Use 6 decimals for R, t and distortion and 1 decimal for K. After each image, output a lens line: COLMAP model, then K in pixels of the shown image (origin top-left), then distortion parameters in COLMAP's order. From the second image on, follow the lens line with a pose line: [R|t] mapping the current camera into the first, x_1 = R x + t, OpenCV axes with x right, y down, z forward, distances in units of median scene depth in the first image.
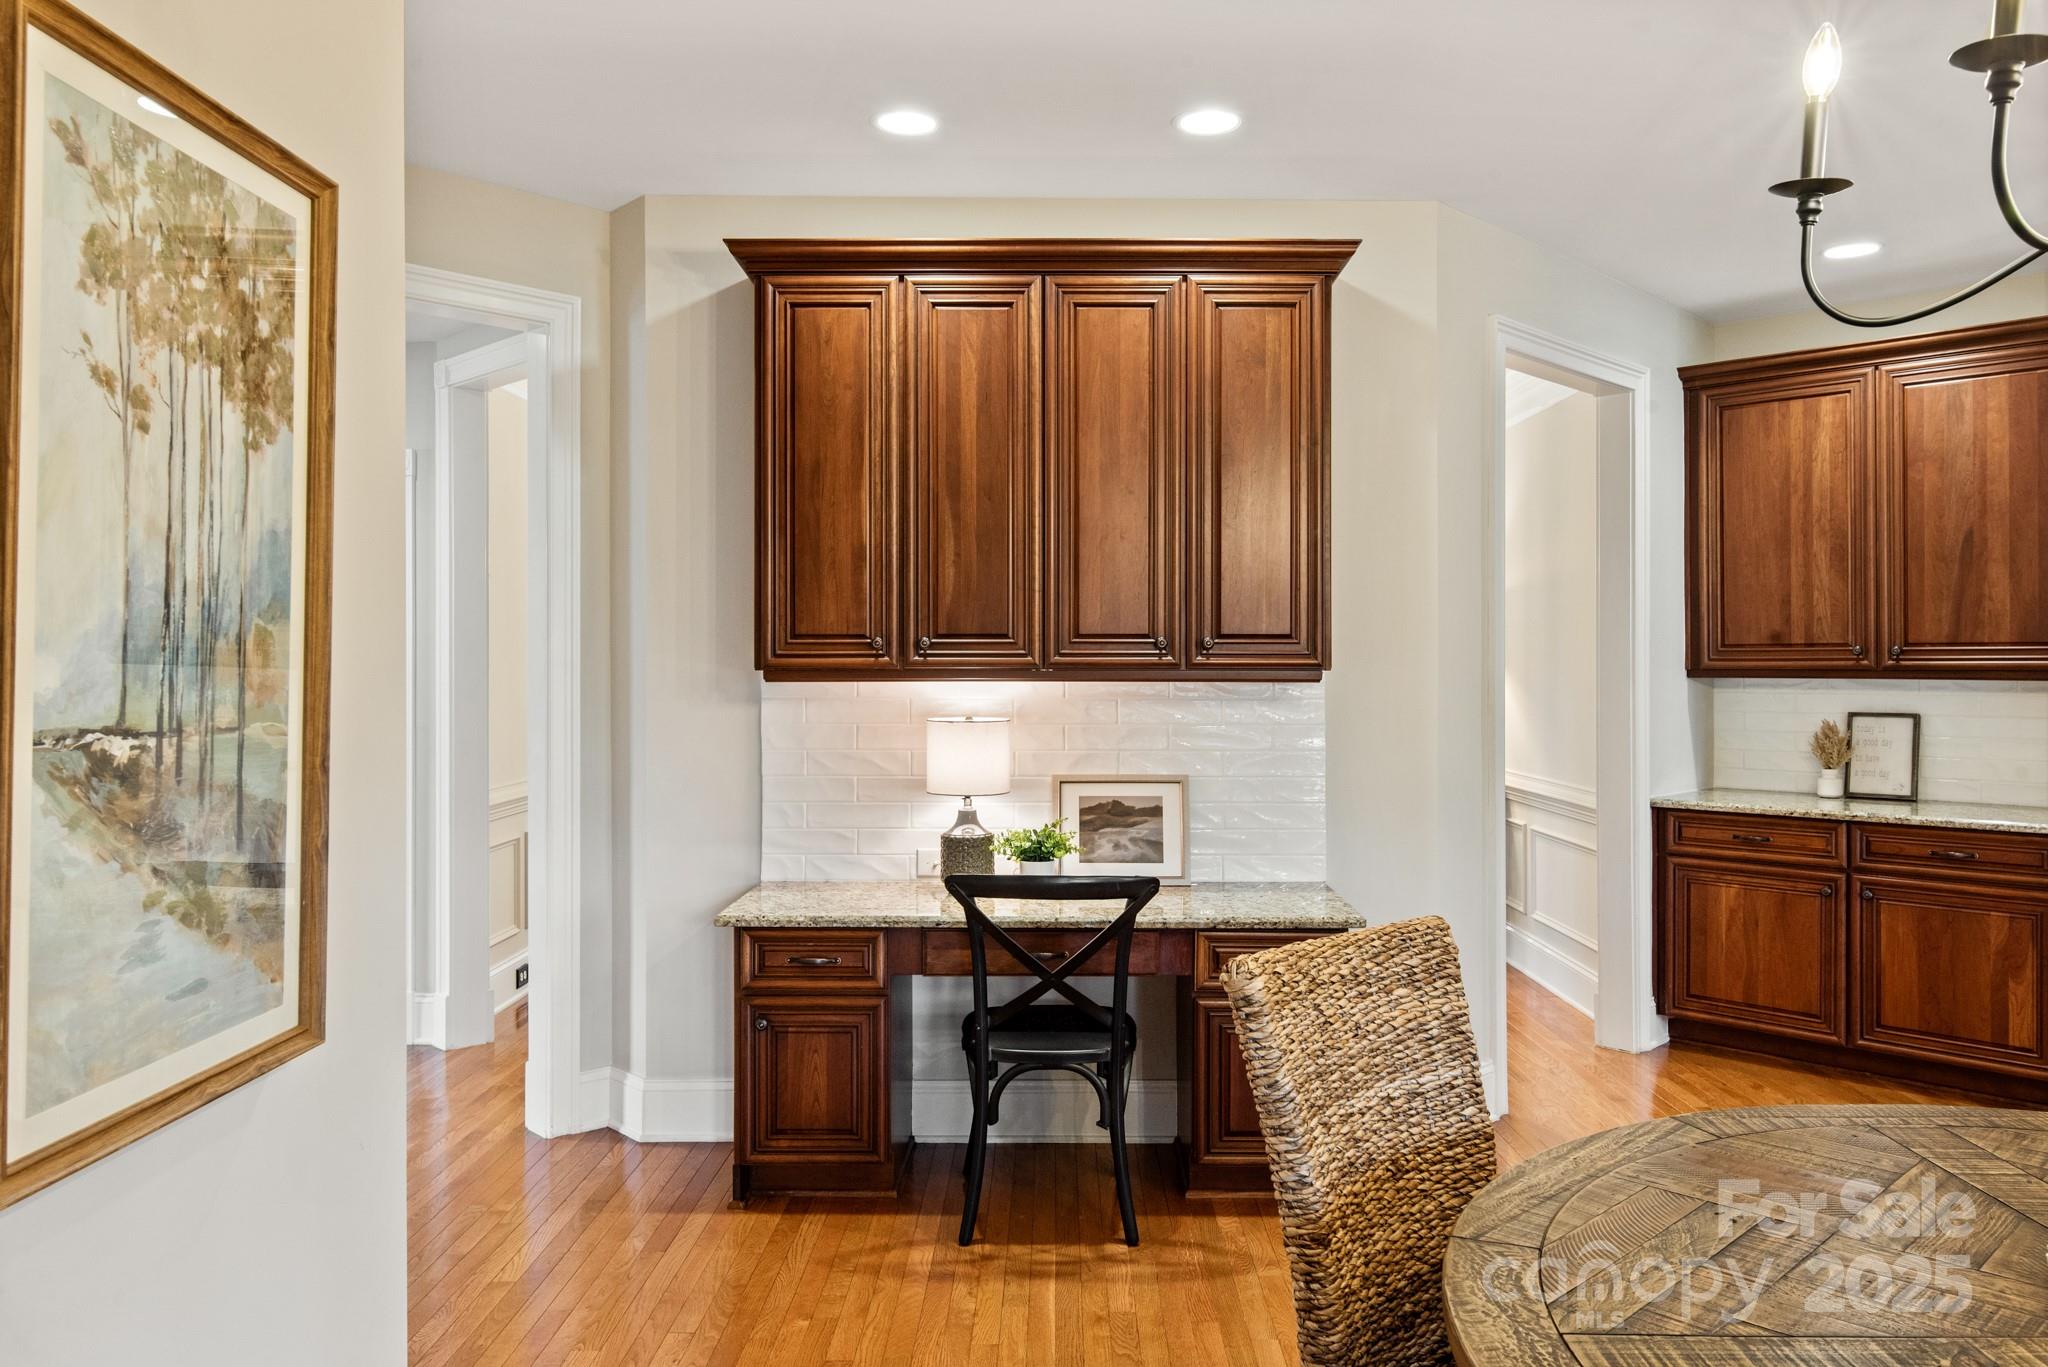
lens RADIAL K [[1432.3, 0, 1054.2], [0, 1432.3, 660.4], [0, 0, 1]] dist [0.008164, -0.010232]
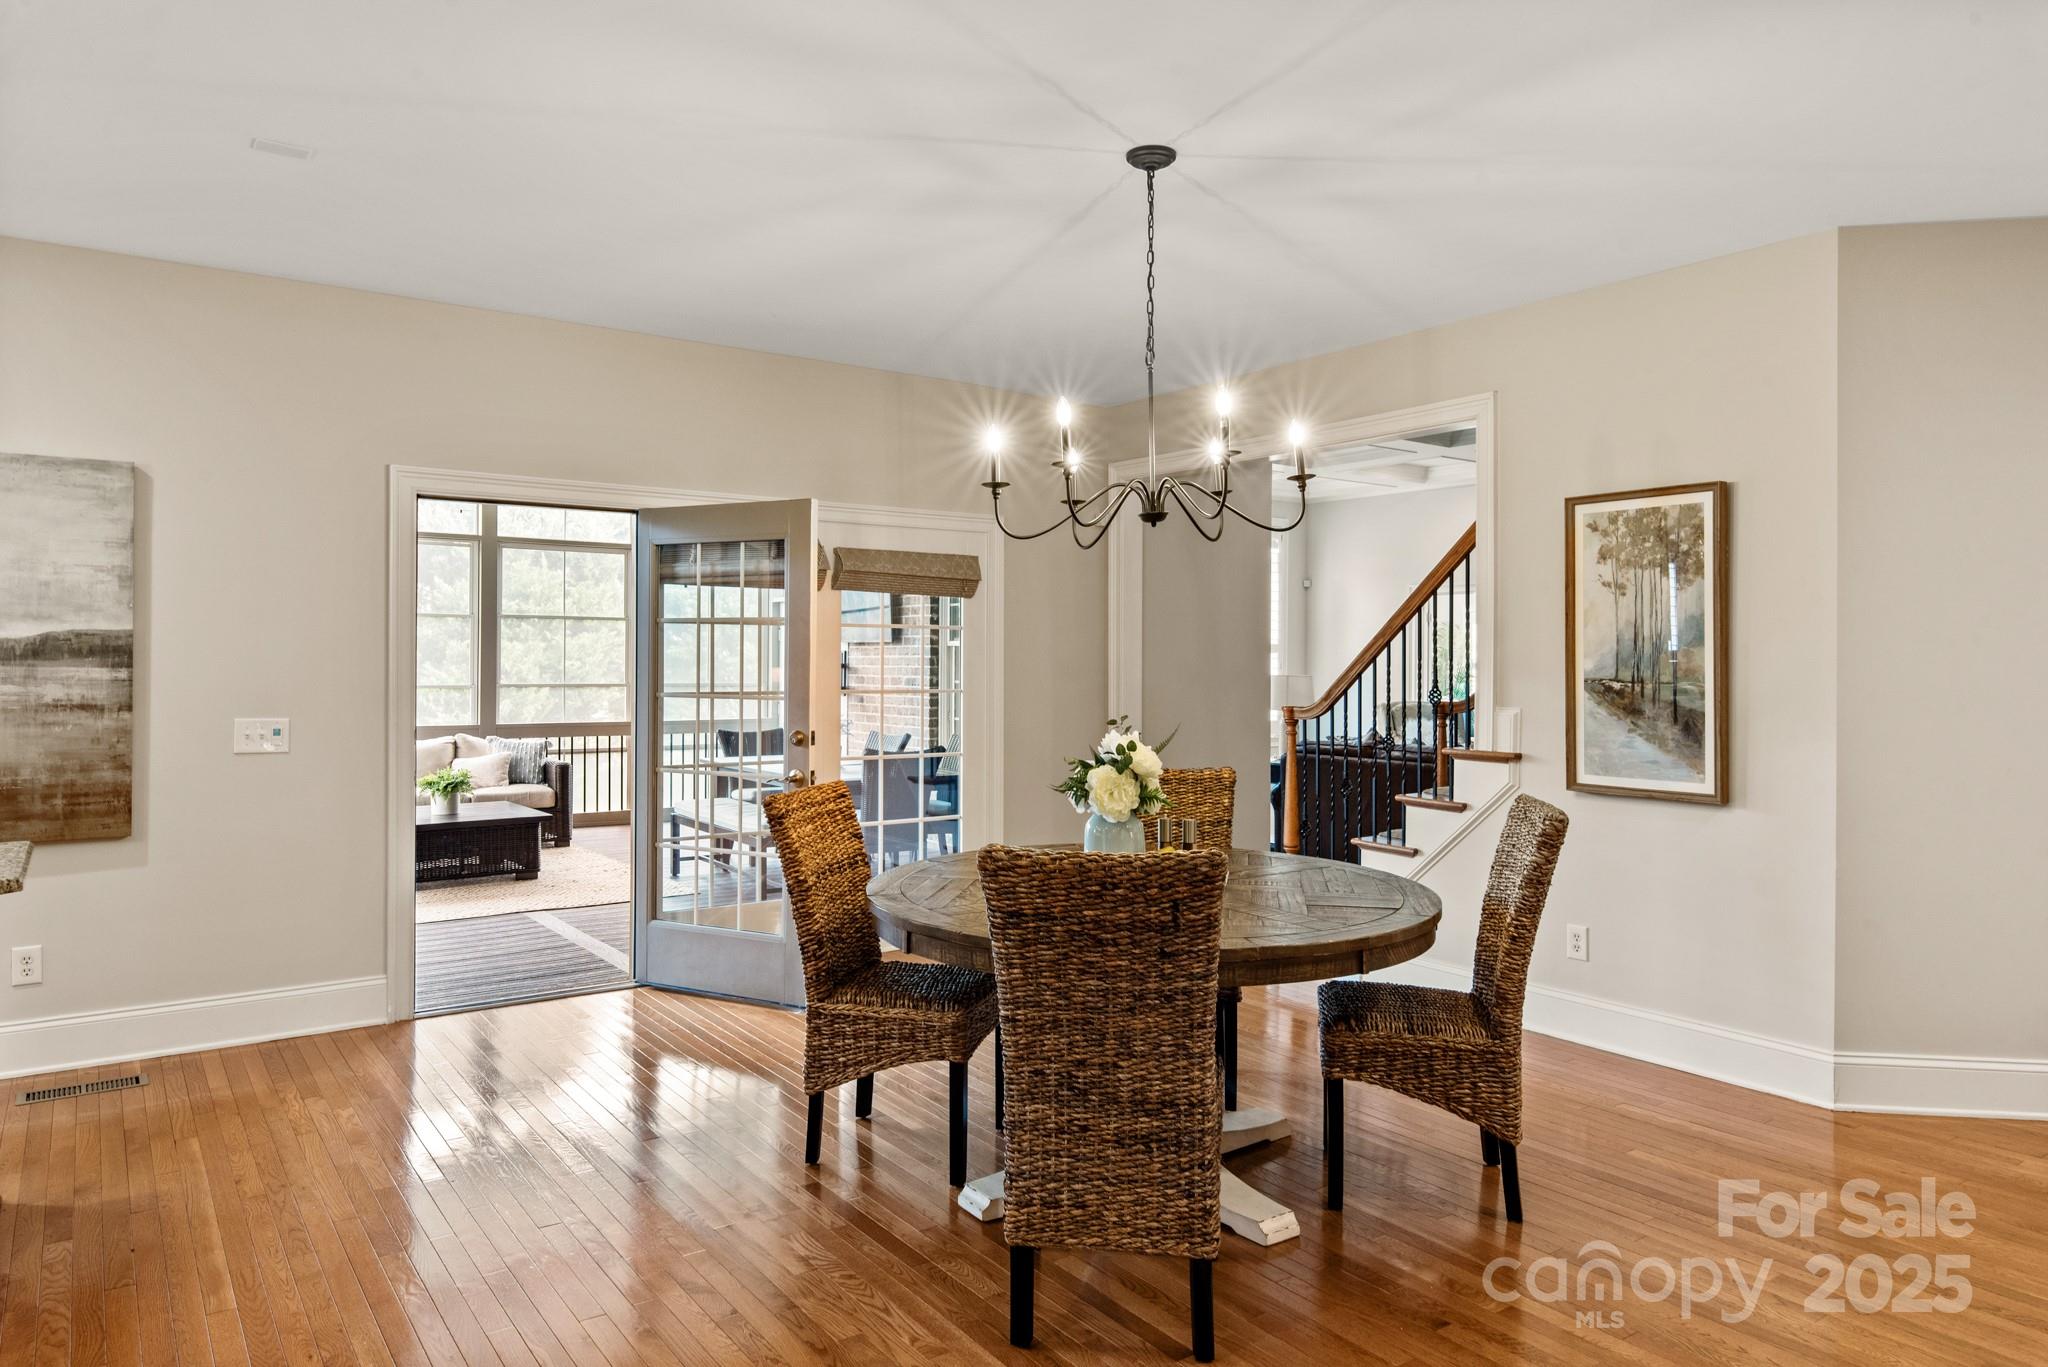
lens RADIAL K [[1280.2, 0, 1020.5], [0, 1280.2, 669.6], [0, 0, 1]] dist [0.000104, 0.000252]
pose [[-0.809297, 0.001304, -0.587398, 0.917850], [-0.000487, 0.999996, 0.002890, 0.005021], [0.587399, 0.002625, -0.809293, 1.020475]]
